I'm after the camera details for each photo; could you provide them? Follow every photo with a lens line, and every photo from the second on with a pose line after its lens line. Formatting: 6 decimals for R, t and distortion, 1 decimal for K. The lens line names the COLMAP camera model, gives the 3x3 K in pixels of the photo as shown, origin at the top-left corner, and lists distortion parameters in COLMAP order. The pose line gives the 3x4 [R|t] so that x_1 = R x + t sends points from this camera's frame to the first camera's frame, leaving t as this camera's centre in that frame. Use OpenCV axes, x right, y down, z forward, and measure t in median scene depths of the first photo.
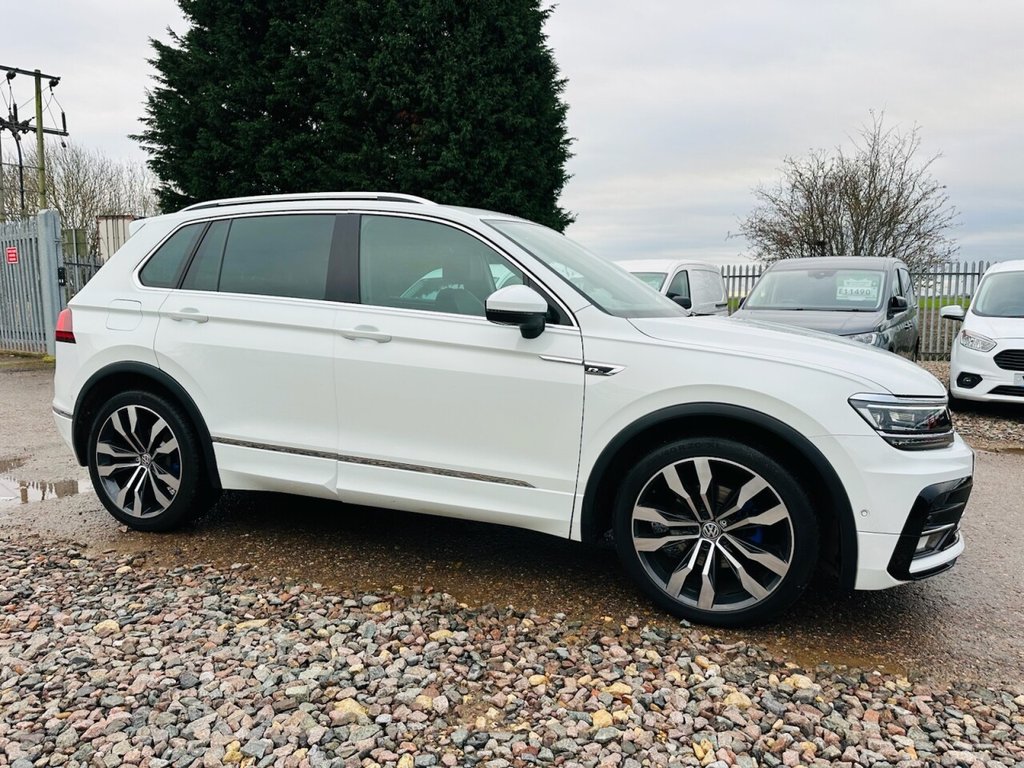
lens RADIAL K [[721.1, 0, 519.3], [0, 721.1, 391.7], [0, 0, 1]] dist [0.041558, -0.050219]
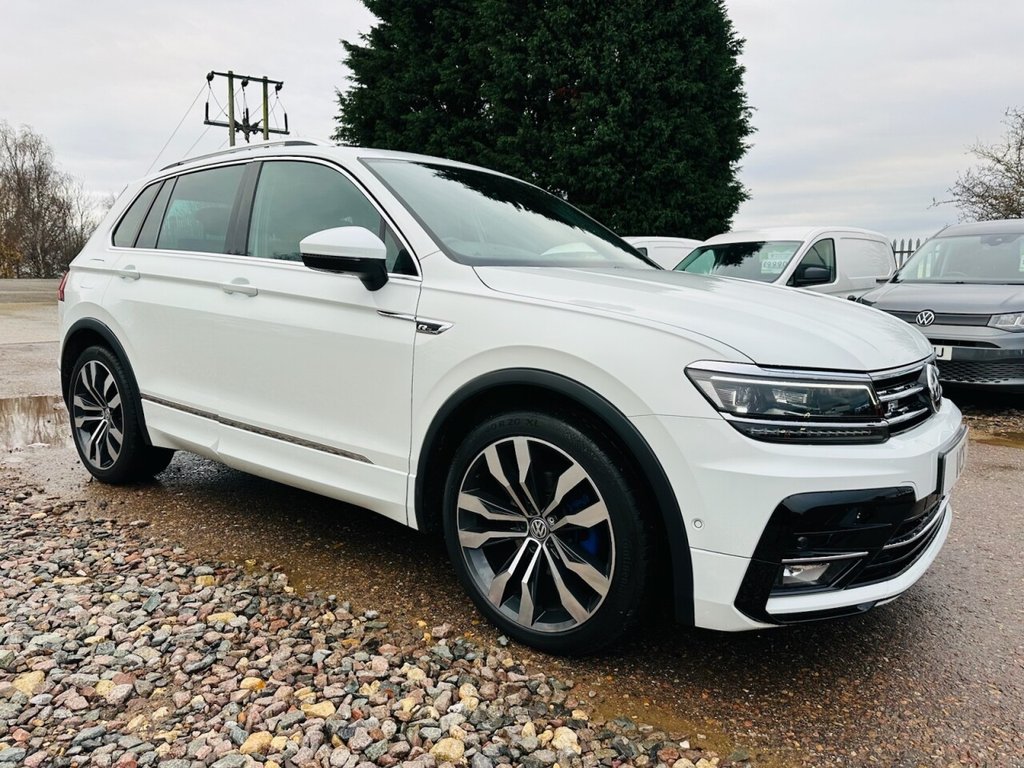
lens RADIAL K [[721.1, 0, 516.3], [0, 721.1, 384.0], [0, 0, 1]] dist [0.041558, -0.050219]
pose [[0.959284, 0.037615, -0.279929, 0.331807], [-0.034537, 0.999277, 0.015924, 0.014314], [0.280325, -0.005608, 0.959889, 0.165926]]
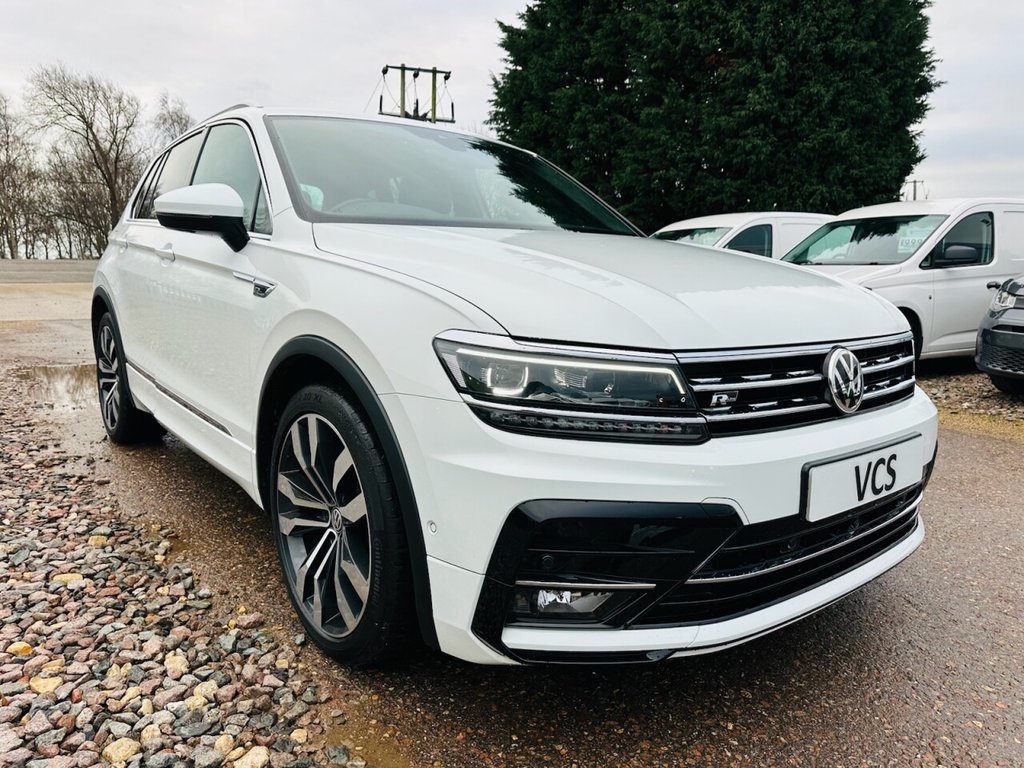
lens RADIAL K [[721.1, 0, 507.9], [0, 721.1, 381.1], [0, 0, 1]] dist [0.041558, -0.050219]
pose [[0.859630, 0.082361, -0.504235, 0.546867], [-0.069268, 0.996596, 0.044693, 0.010068], [0.506200, -0.003492, 0.862409, 0.343963]]
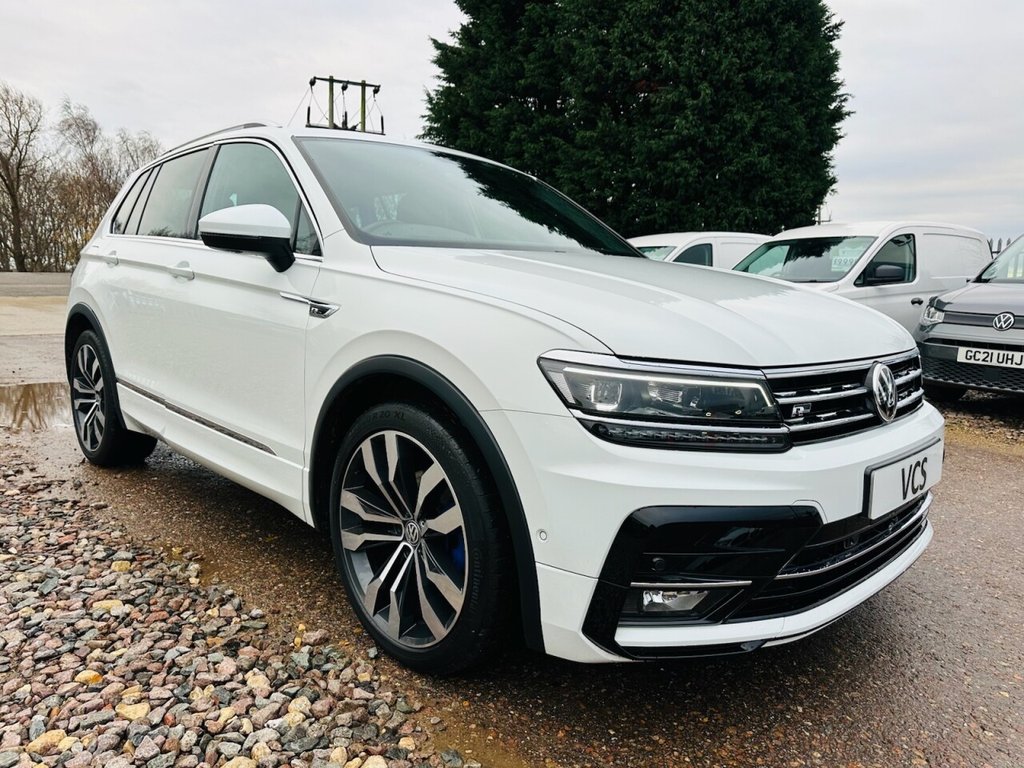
lens RADIAL K [[721.1, 0, 514.5], [0, 721.1, 377.5], [0, 0, 1]] dist [0.041558, -0.050219]
pose [[0.911888, 0.061243, -0.405844, 0.467618], [-0.060807, 0.998052, 0.013983, 0.013760], [0.405909, 0.011927, 0.913836, 0.270993]]
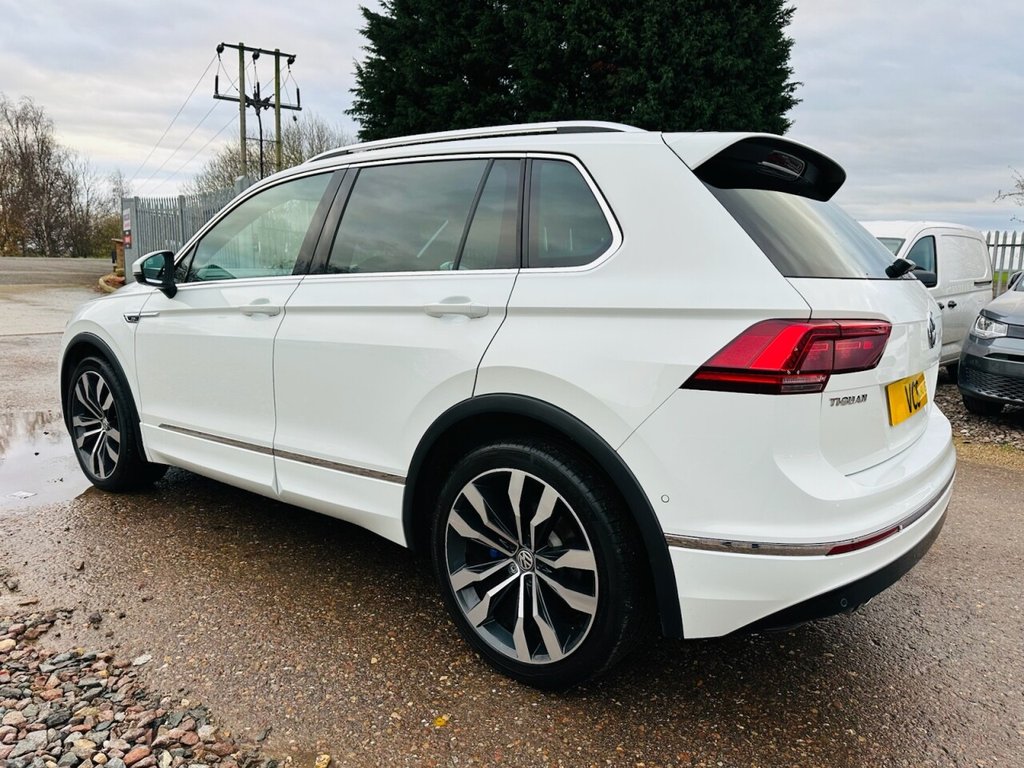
lens RADIAL K [[721.1, 0, 514.4], [0, 721.1, 379.9], [0, 0, 1]] dist [0.041558, -0.050219]
pose [[0.956117, 0.057686, -0.287250, 0.116250], [-0.049195, 0.998115, 0.036697, -0.060365], [0.288825, -0.020956, 0.957153, 0.386662]]
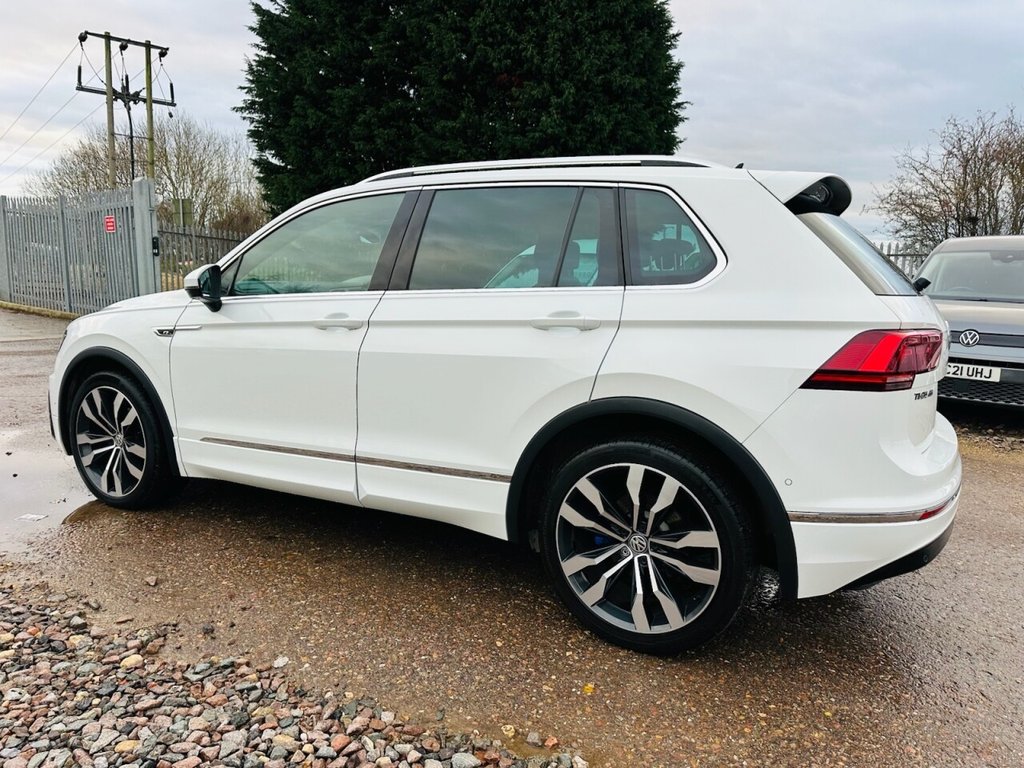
lens RADIAL K [[721.1, 0, 515.5], [0, 721.1, 382.4], [0, 0, 1]] dist [0.041558, -0.050219]
pose [[0.991778, 0.034762, -0.123160, -0.069165], [-0.031706, 0.999141, 0.026689, -0.055580], [0.123982, -0.022565, 0.992028, 0.278462]]
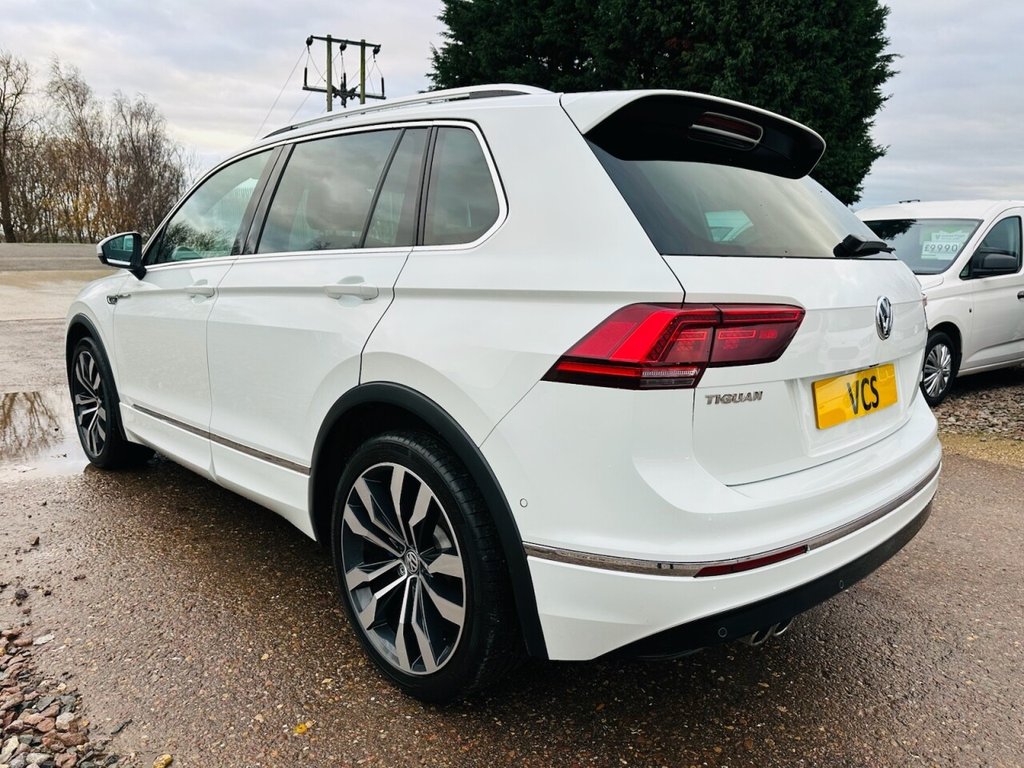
lens RADIAL K [[722.8, 0, 511.2], [0, 722.8, 379.7], [0, 0, 1]] dist [0.034820, -0.043242]
pose [[0.911277, 0.082639, -0.403416, 0.240624], [-0.063672, 0.996152, 0.060233, -0.067276], [0.406841, -0.029203, 0.913032, 0.483036]]
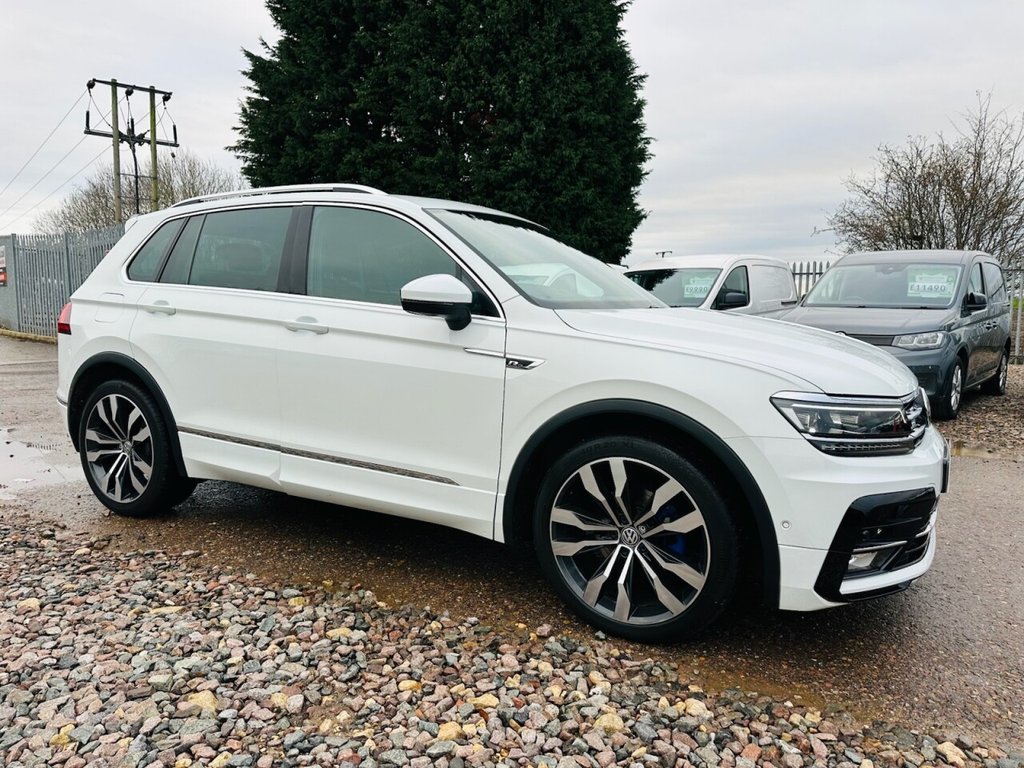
lens RADIAL K [[721.1, 0, 516.7], [0, 721.1, 386.8], [0, 0, 1]] dist [0.041558, -0.050219]
pose [[0.990786, 0.014579, -0.134647, 0.175744], [-0.015606, 0.999857, -0.006575, 0.005506], [0.134532, 0.008615, 0.990872, 0.042647]]
